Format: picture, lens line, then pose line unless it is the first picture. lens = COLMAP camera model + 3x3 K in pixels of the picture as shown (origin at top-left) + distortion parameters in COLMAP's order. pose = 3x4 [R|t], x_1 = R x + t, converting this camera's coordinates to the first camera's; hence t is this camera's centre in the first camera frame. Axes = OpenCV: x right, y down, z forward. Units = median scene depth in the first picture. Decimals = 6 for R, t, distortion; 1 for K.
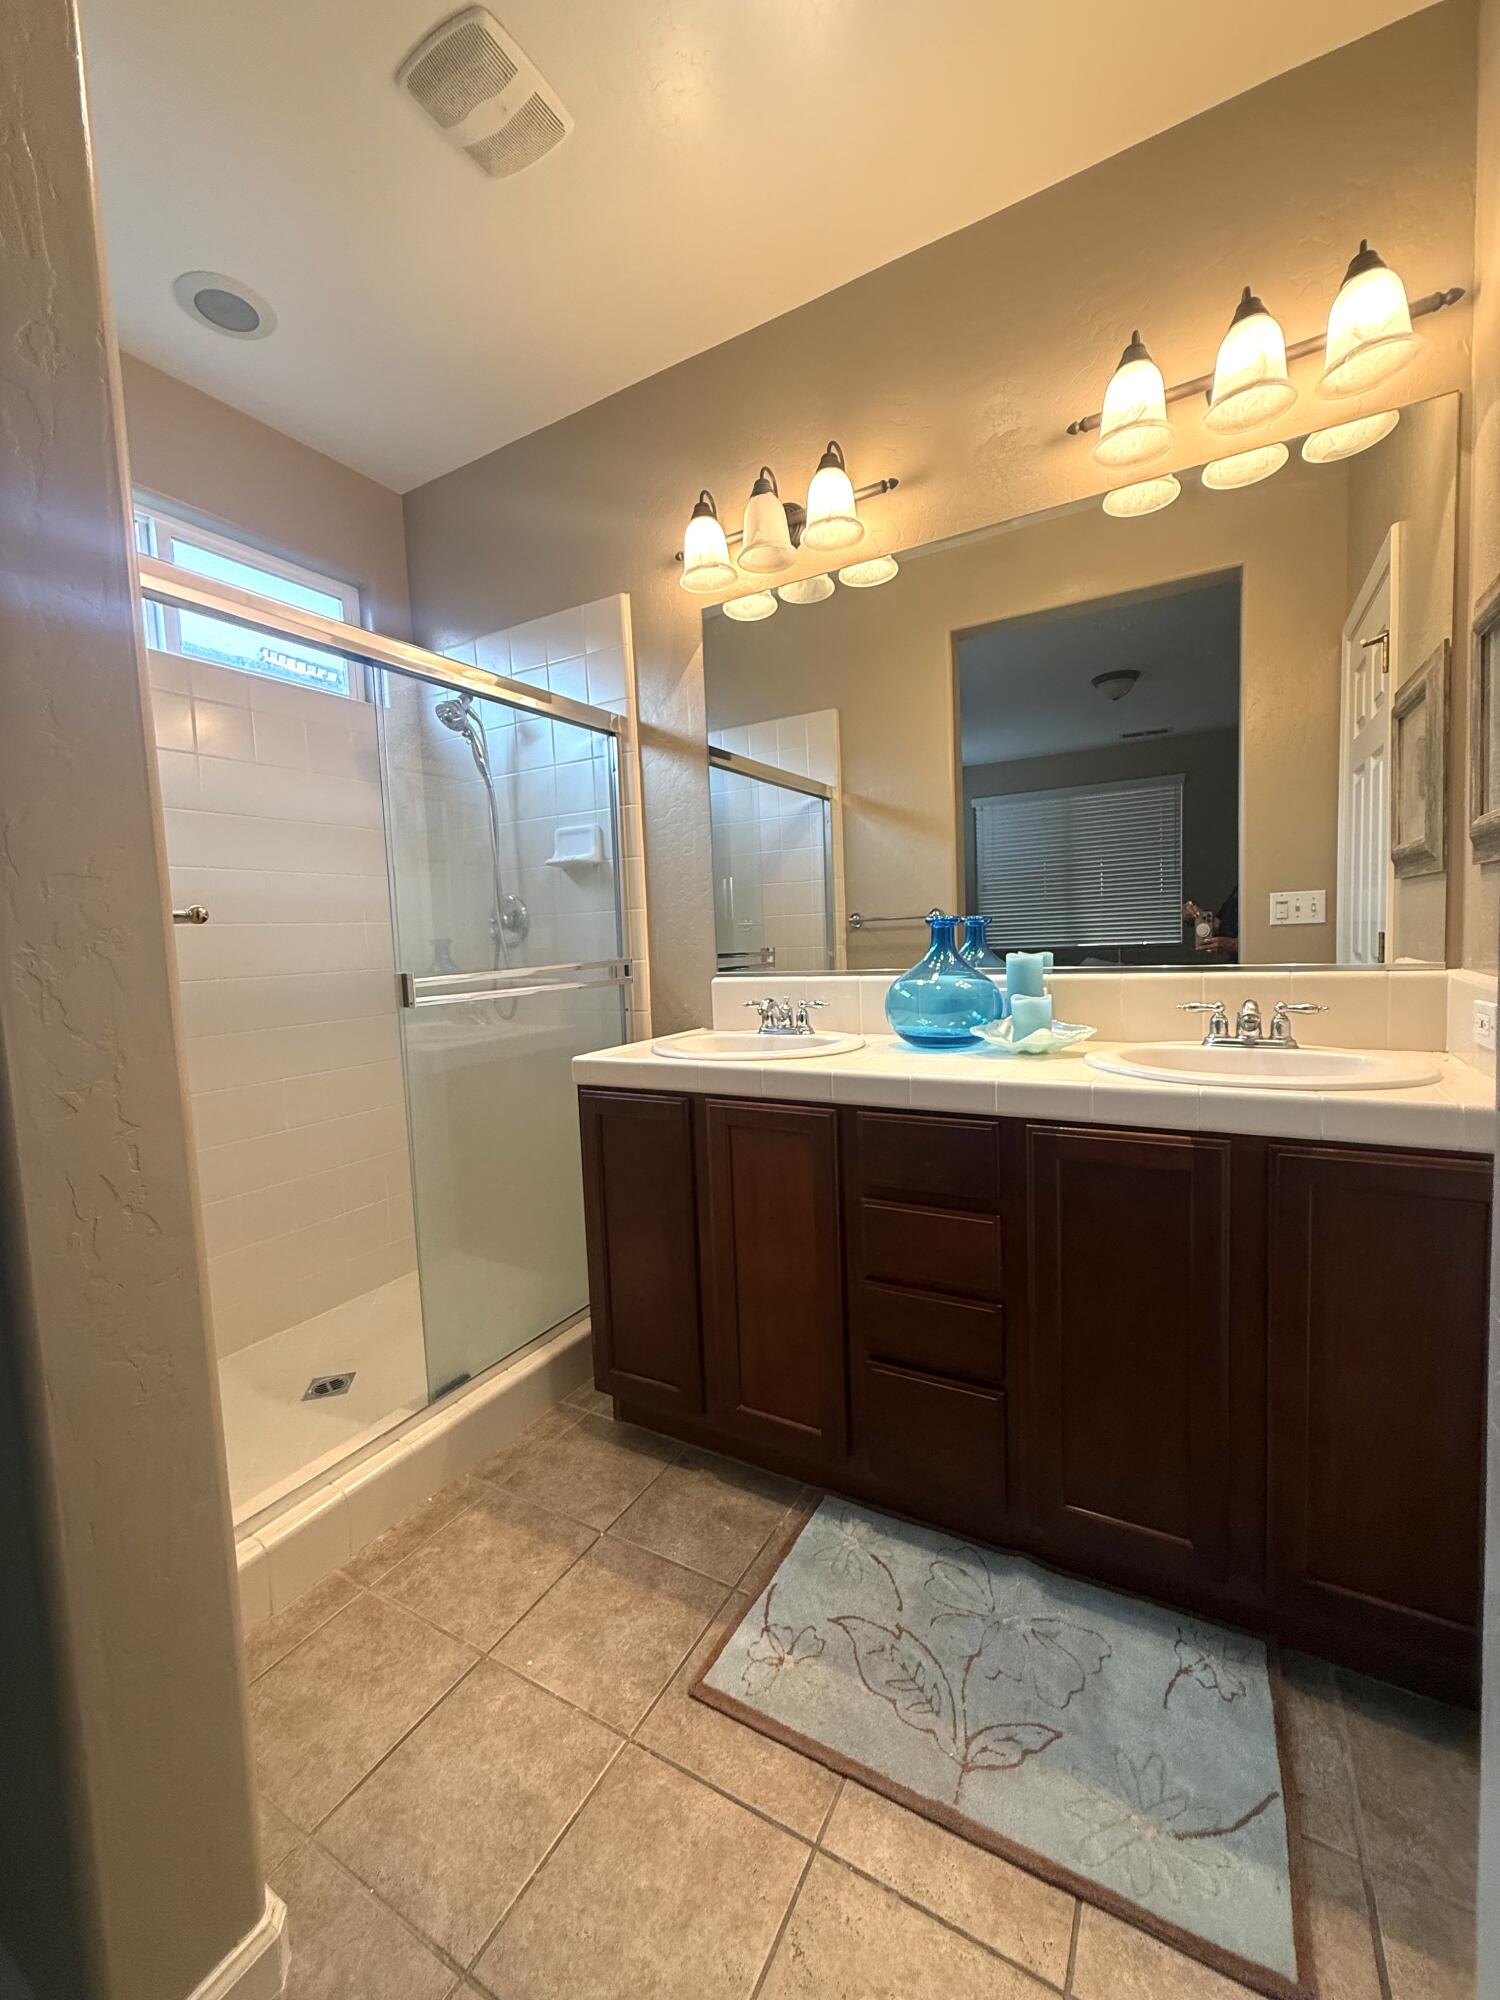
lens RADIAL K [[793.6, 0, 756.0], [0, 793.6, 1000.4], [0, 0, 1]] dist [-0.002264, 0.001189]
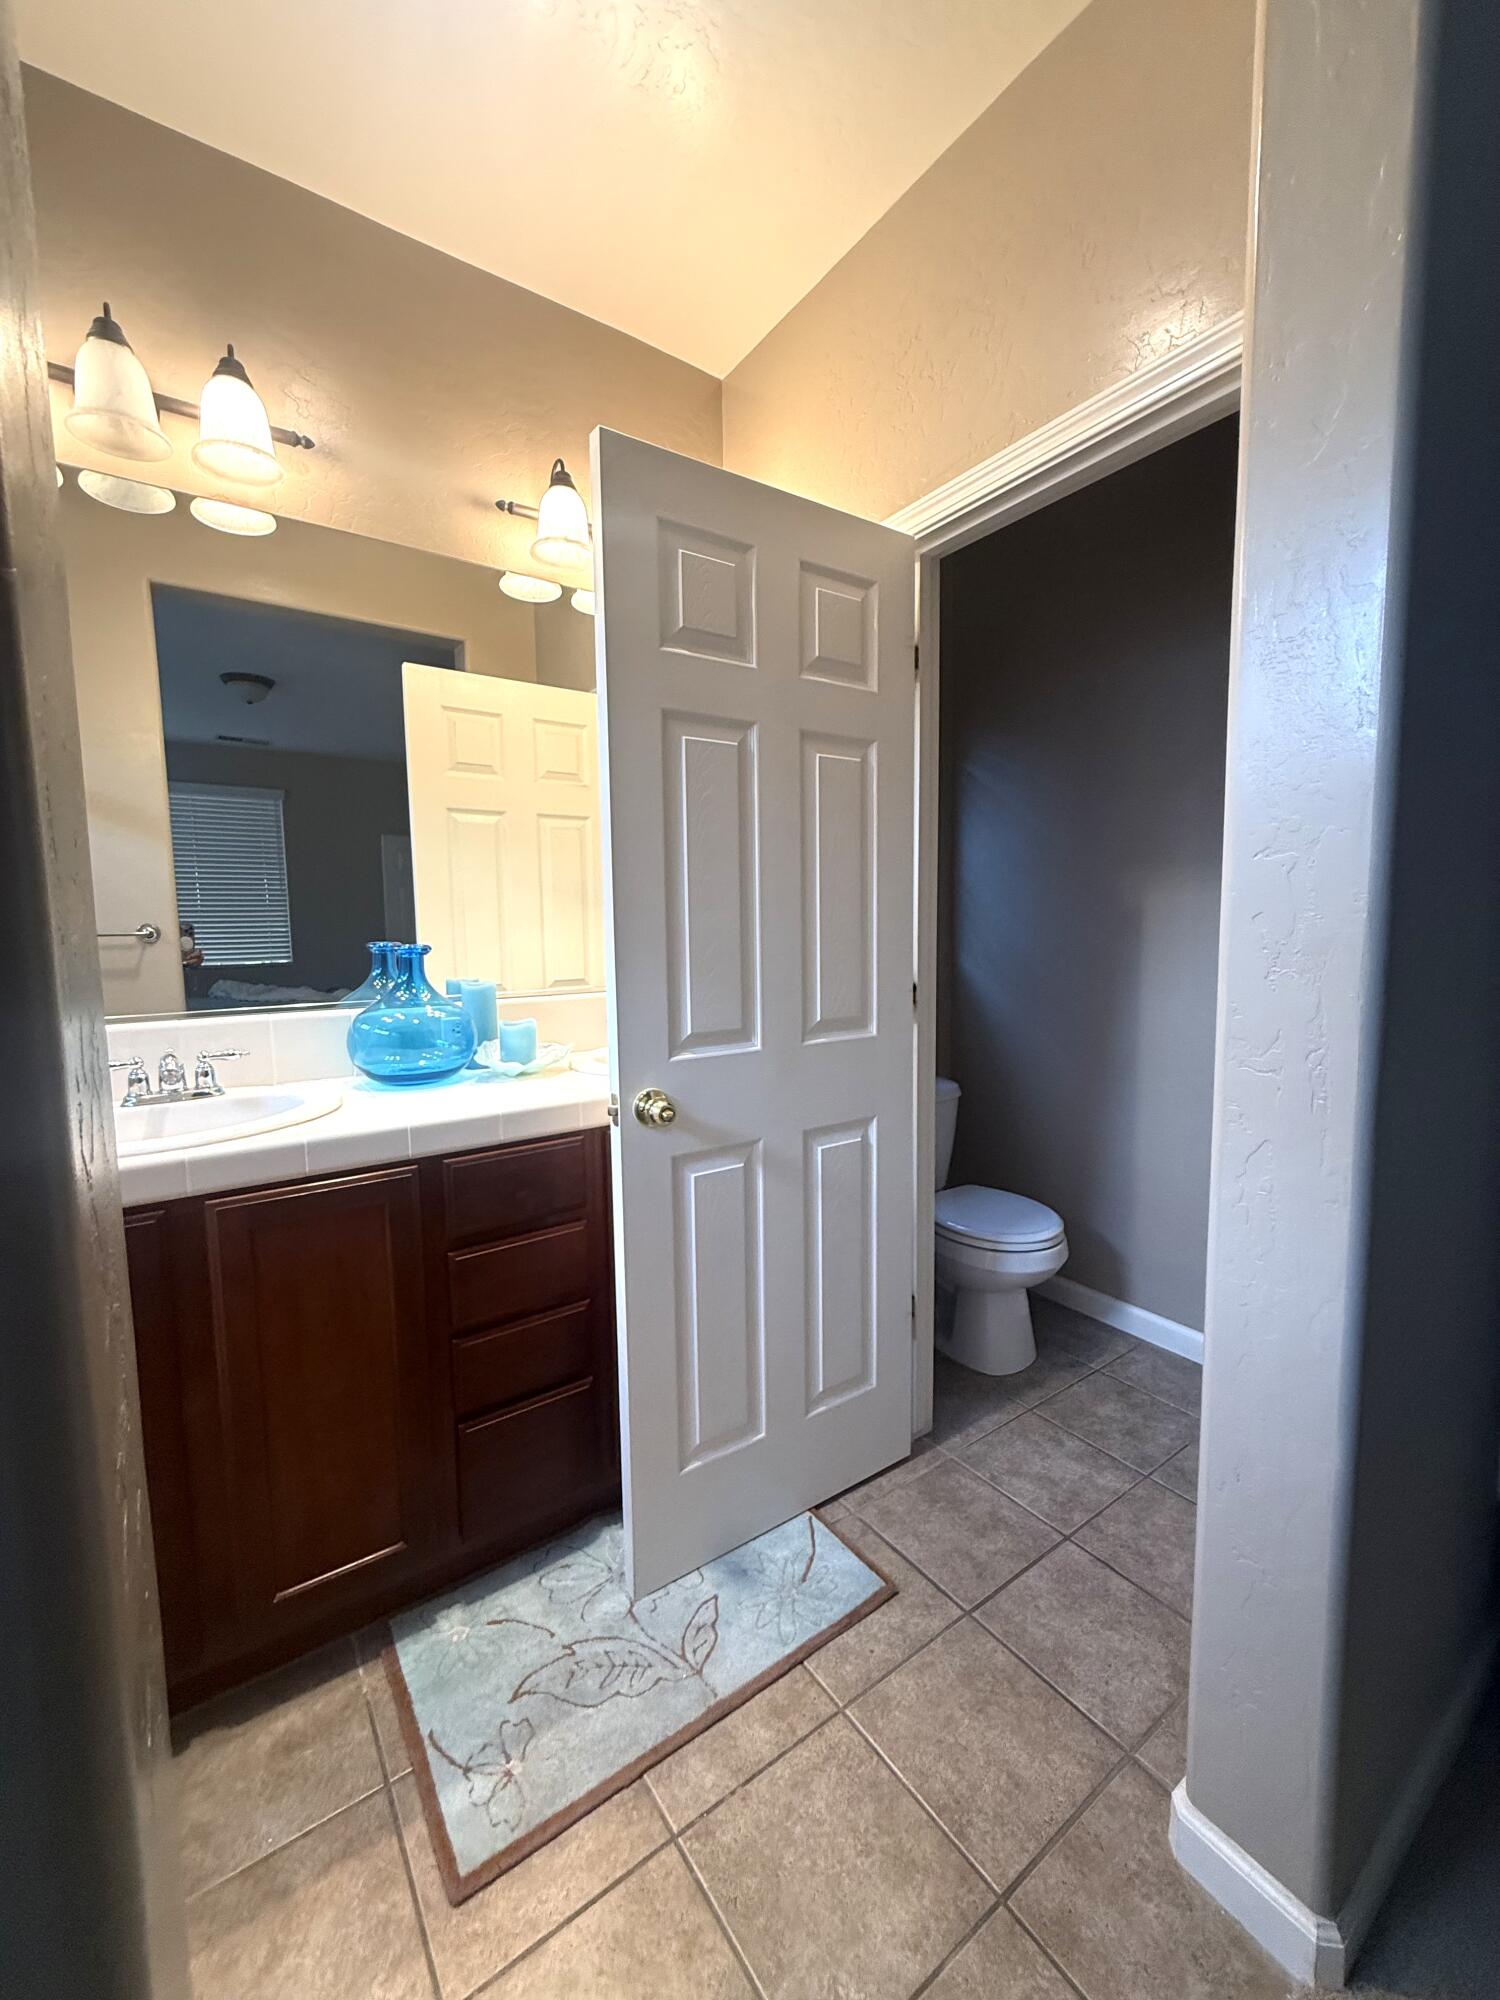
lens RADIAL K [[793.6, 0, 751.6], [0, 793.6, 998.2], [0, 0, 1]] dist [-0.002264, 0.001189]
pose [[0.430815, -0.053207, 0.900870, -0.612792], [0.072542, 0.997072, 0.024198, -0.047297], [-0.899520, 0.054926, 0.433414, 0.312566]]
